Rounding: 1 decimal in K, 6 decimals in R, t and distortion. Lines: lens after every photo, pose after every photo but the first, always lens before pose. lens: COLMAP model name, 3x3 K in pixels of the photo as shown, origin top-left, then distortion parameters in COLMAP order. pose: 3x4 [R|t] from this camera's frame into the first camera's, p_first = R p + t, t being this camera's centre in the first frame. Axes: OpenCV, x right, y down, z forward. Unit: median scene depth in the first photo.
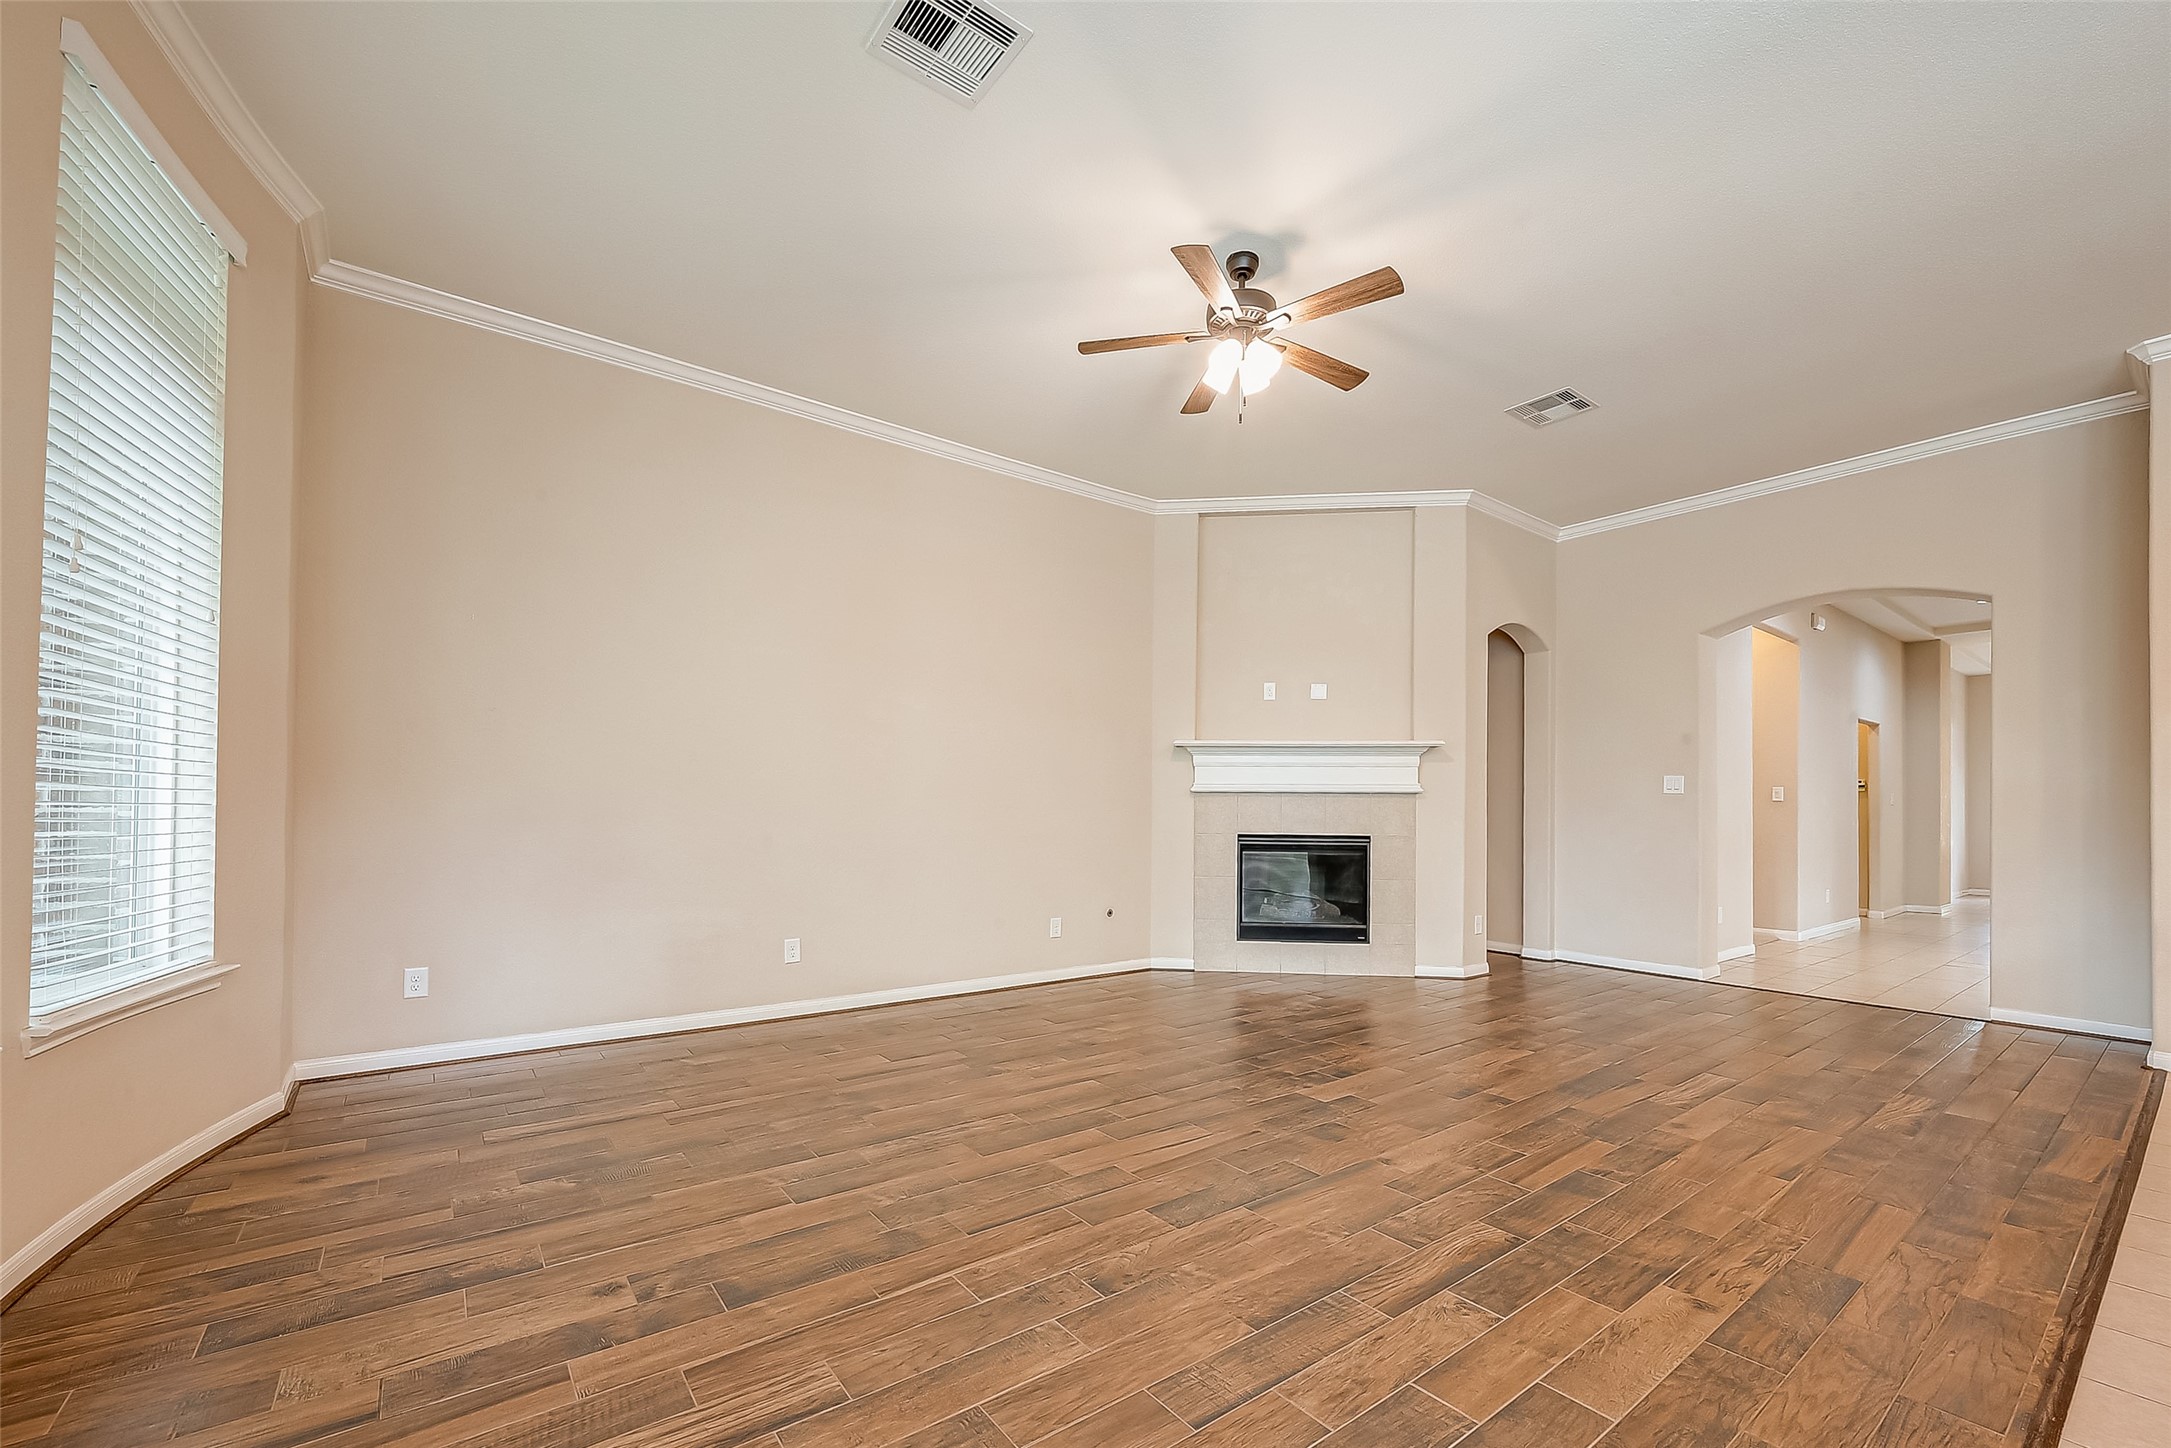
lens RADIAL K [[885.0, 0, 1104.2], [0, 885.0, 793.3], [0, 0, 1]] dist [-0.000333, -0.000129]
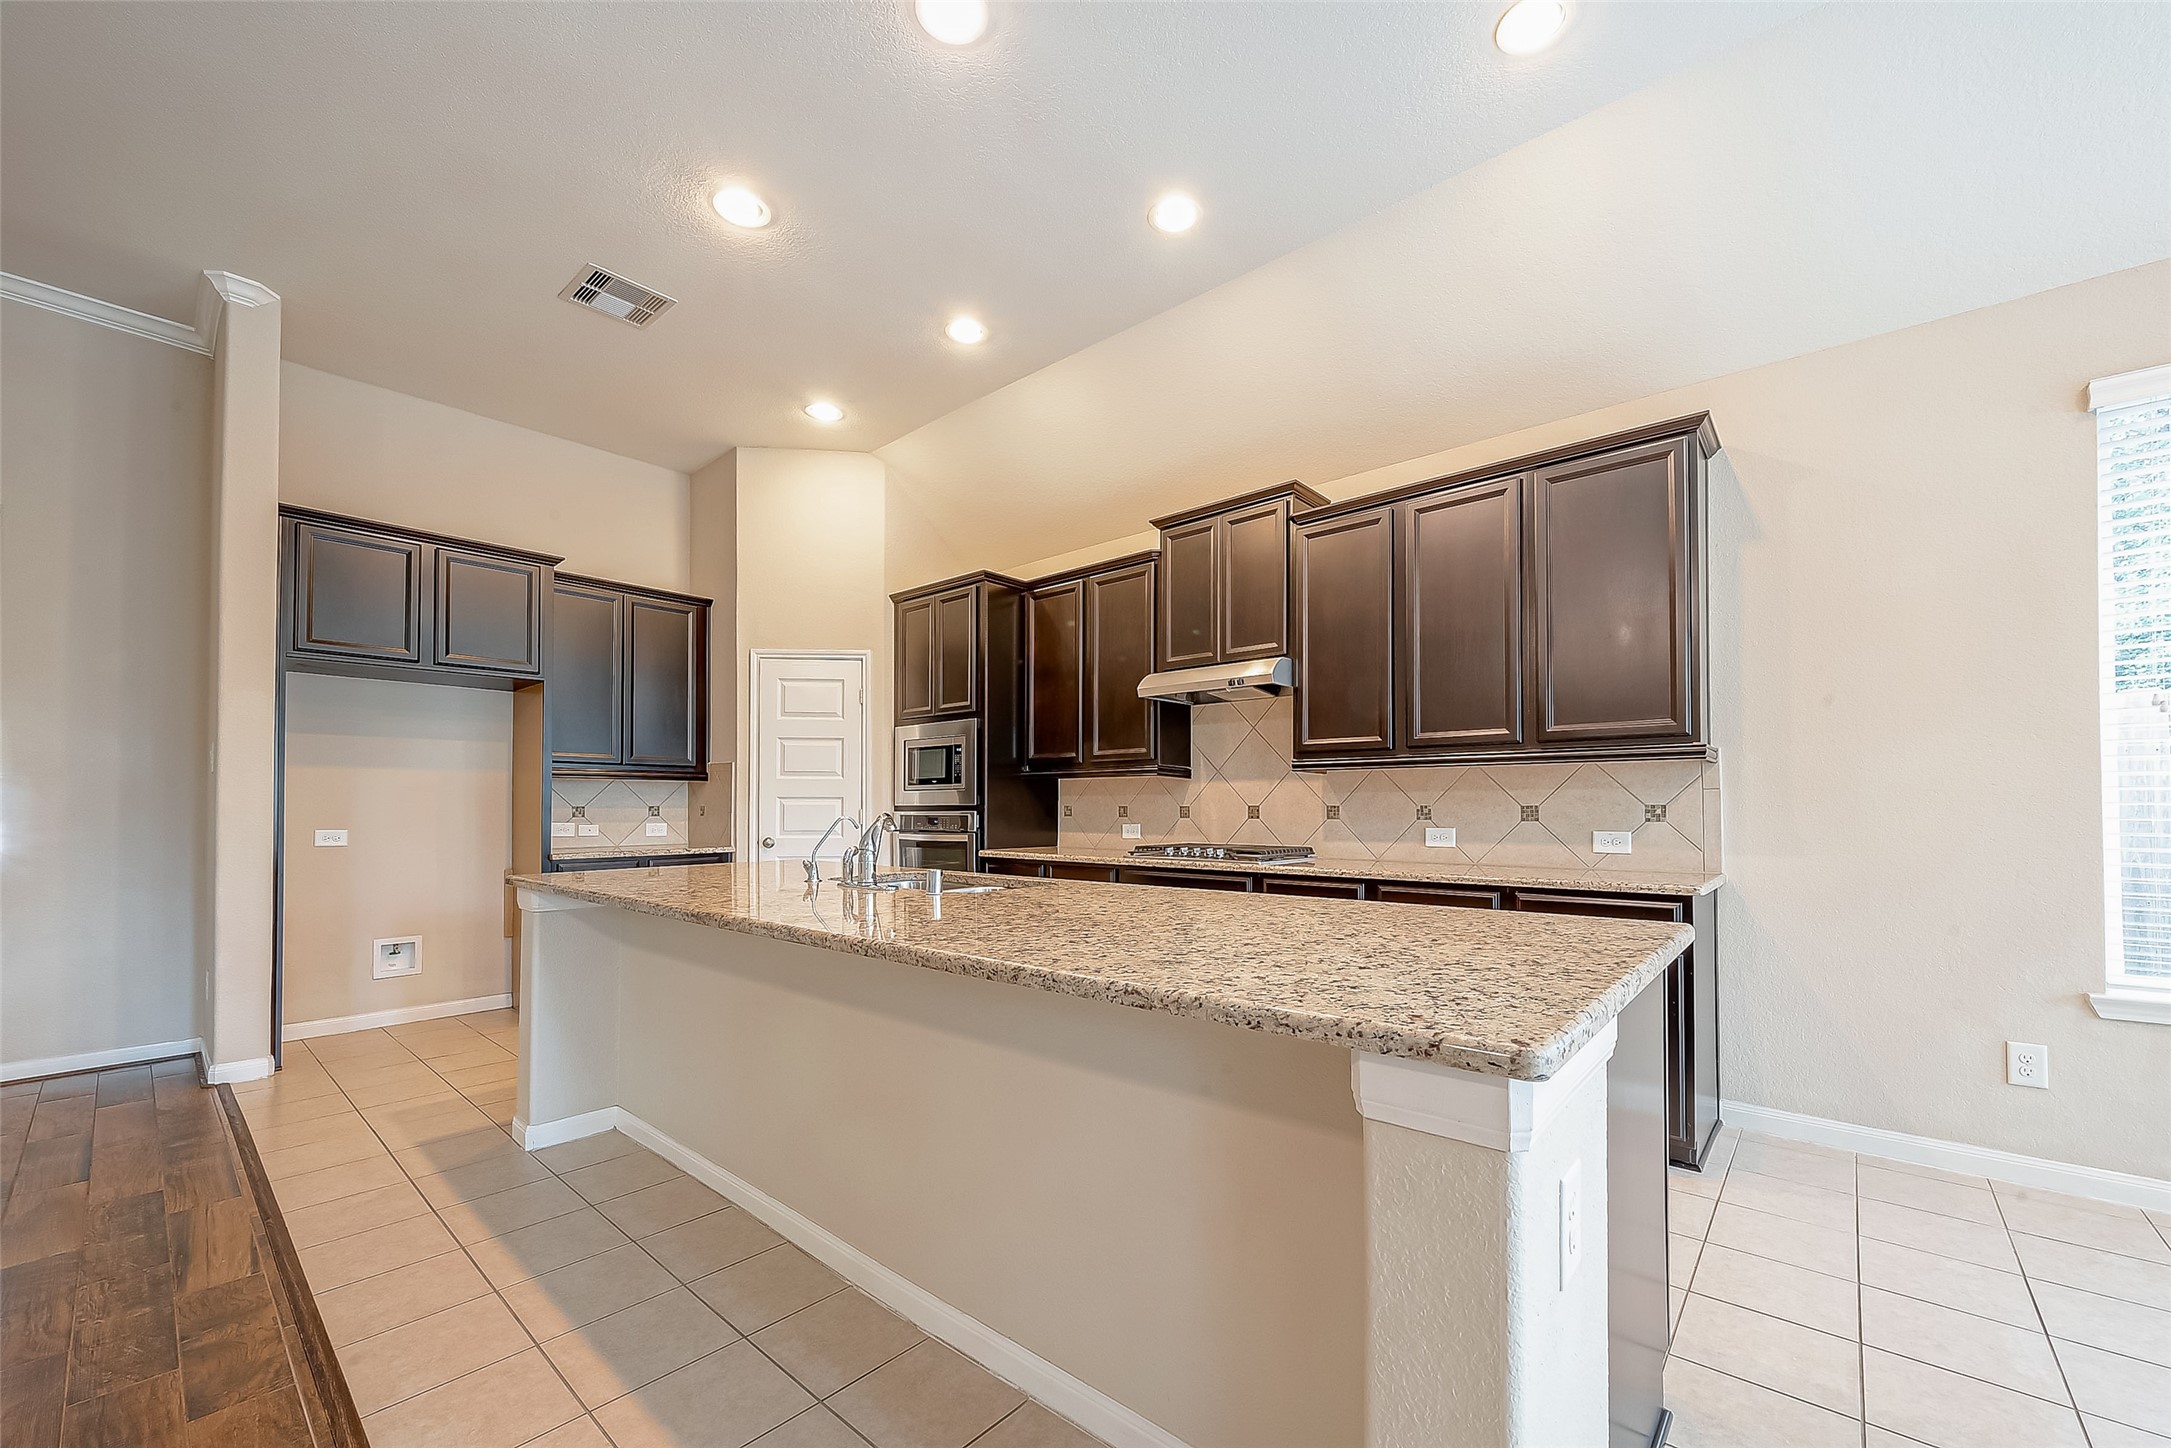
lens RADIAL K [[853.9, 0, 1102.6], [0, 853.9, 794.7], [0, 0, 1]] dist [-0.002136, -0.000178]
pose [[-0.194895, 0.003425, 0.980818, 0.107986], [-0.016357, 0.999843, -0.006742, 0.005468], [-0.980688, -0.017358, -0.194808, 0.190449]]
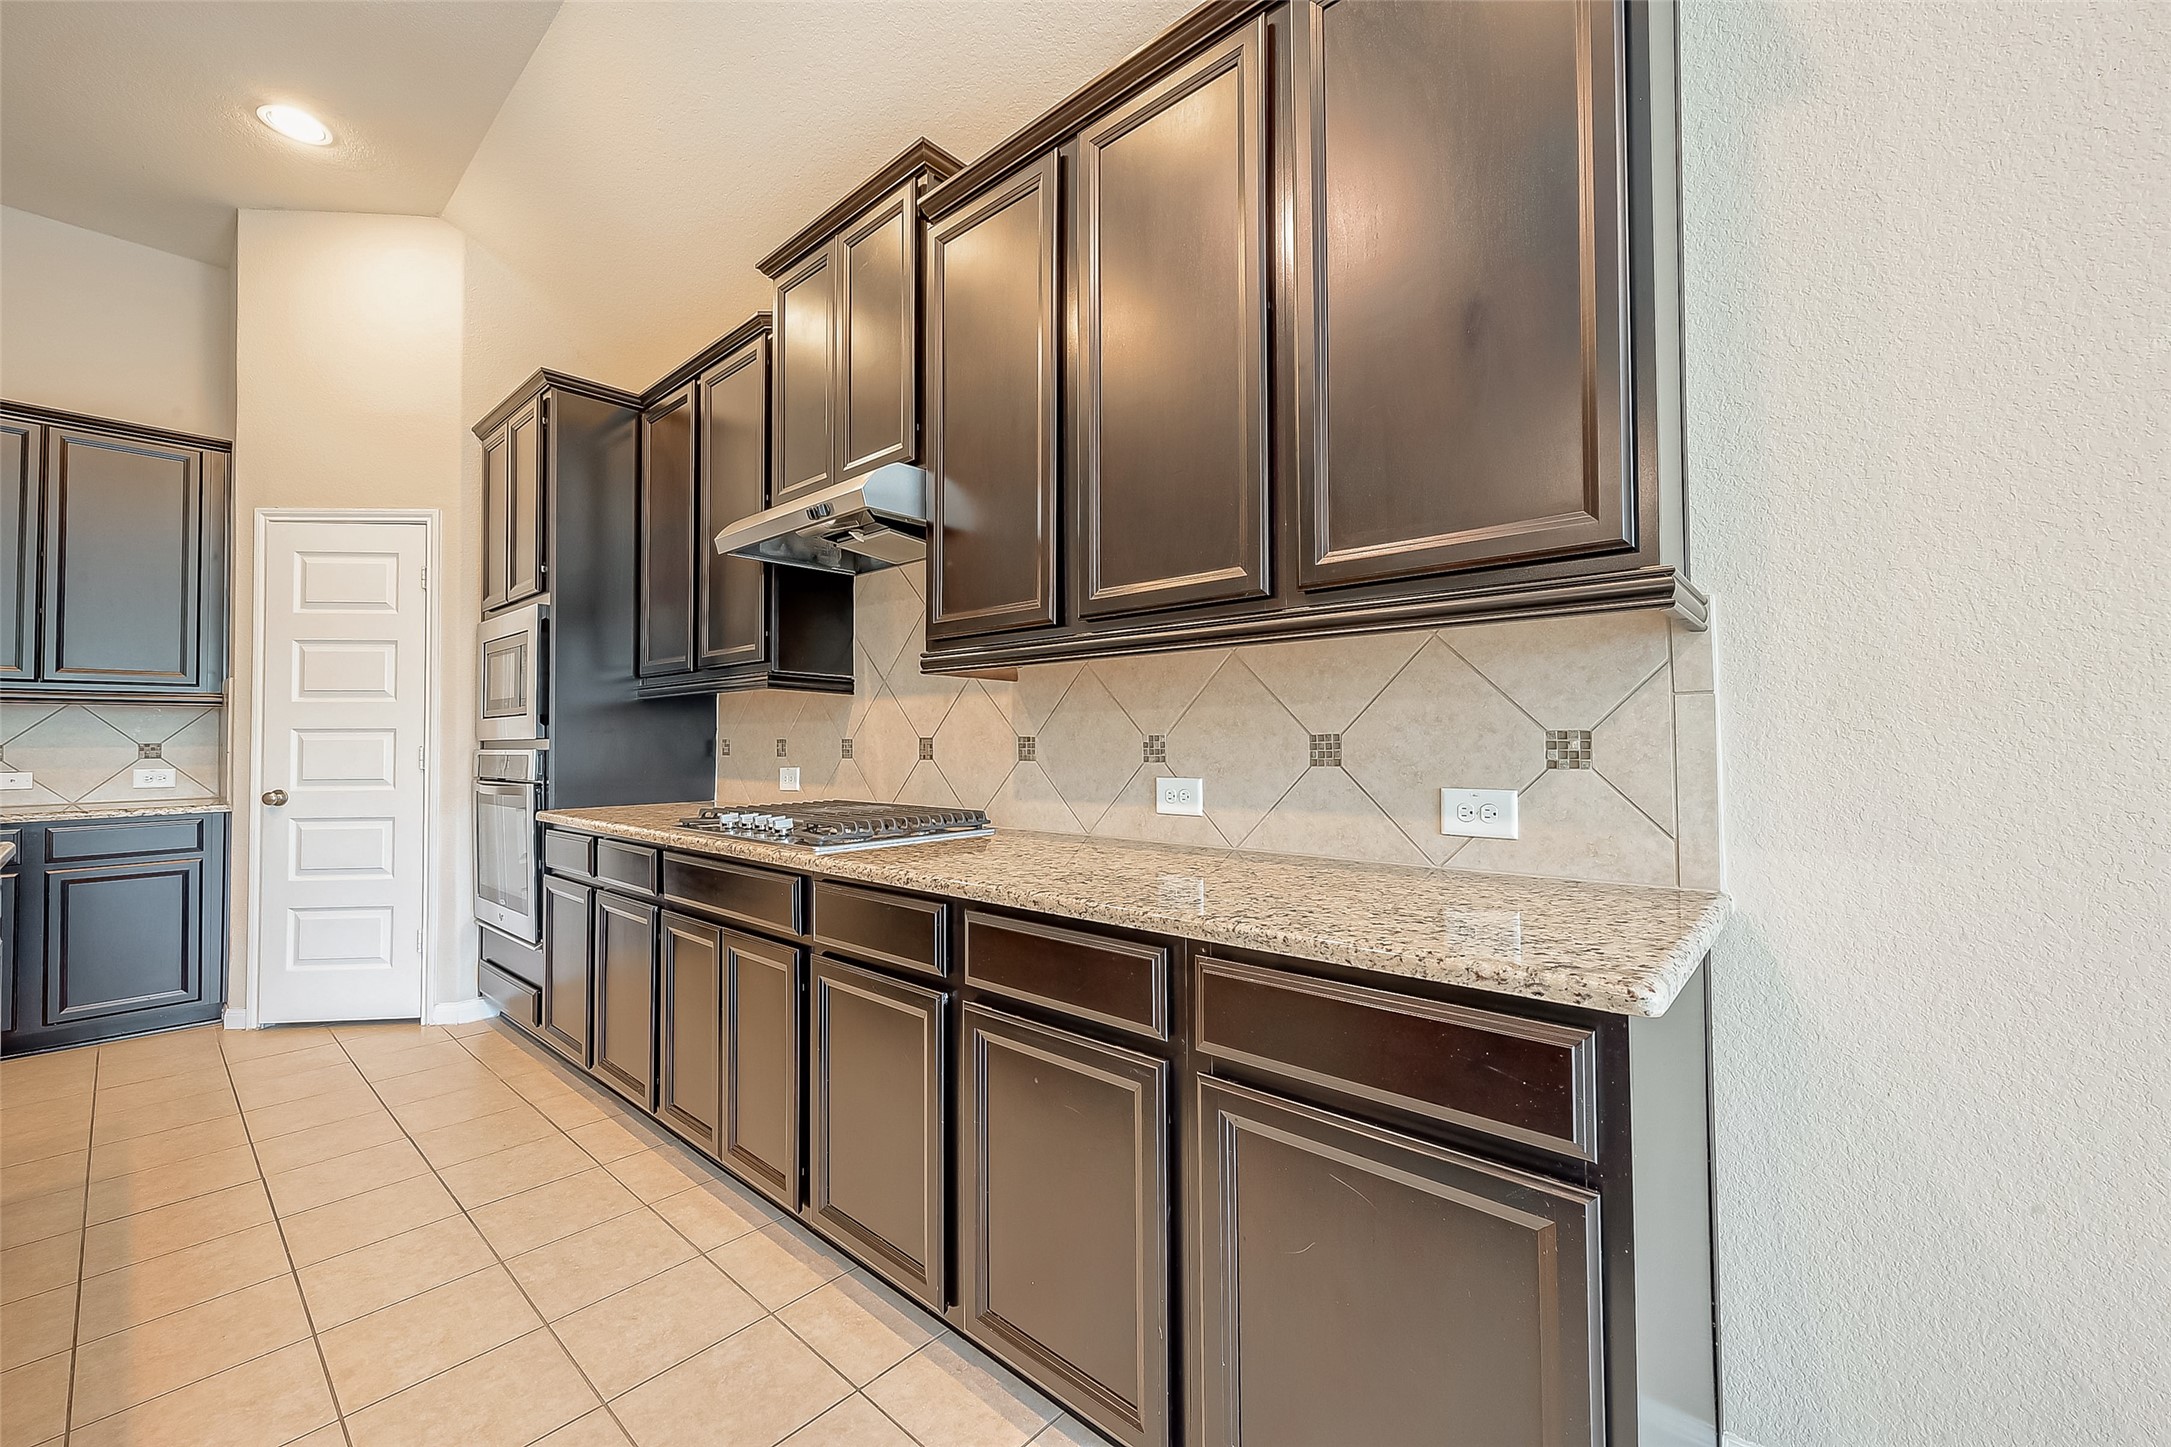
lens RADIAL K [[856.2, 0, 1090.2], [0, 856.2, 721.0], [0, 0, 1]] dist [0.000263, 0.000213]
pose [[-0.184206, 0.011295, 0.982823, 0.348204], [-0.009609, 0.999865, -0.013292, 0.004304], [-0.982841, -0.011892, -0.184073, -0.071238]]
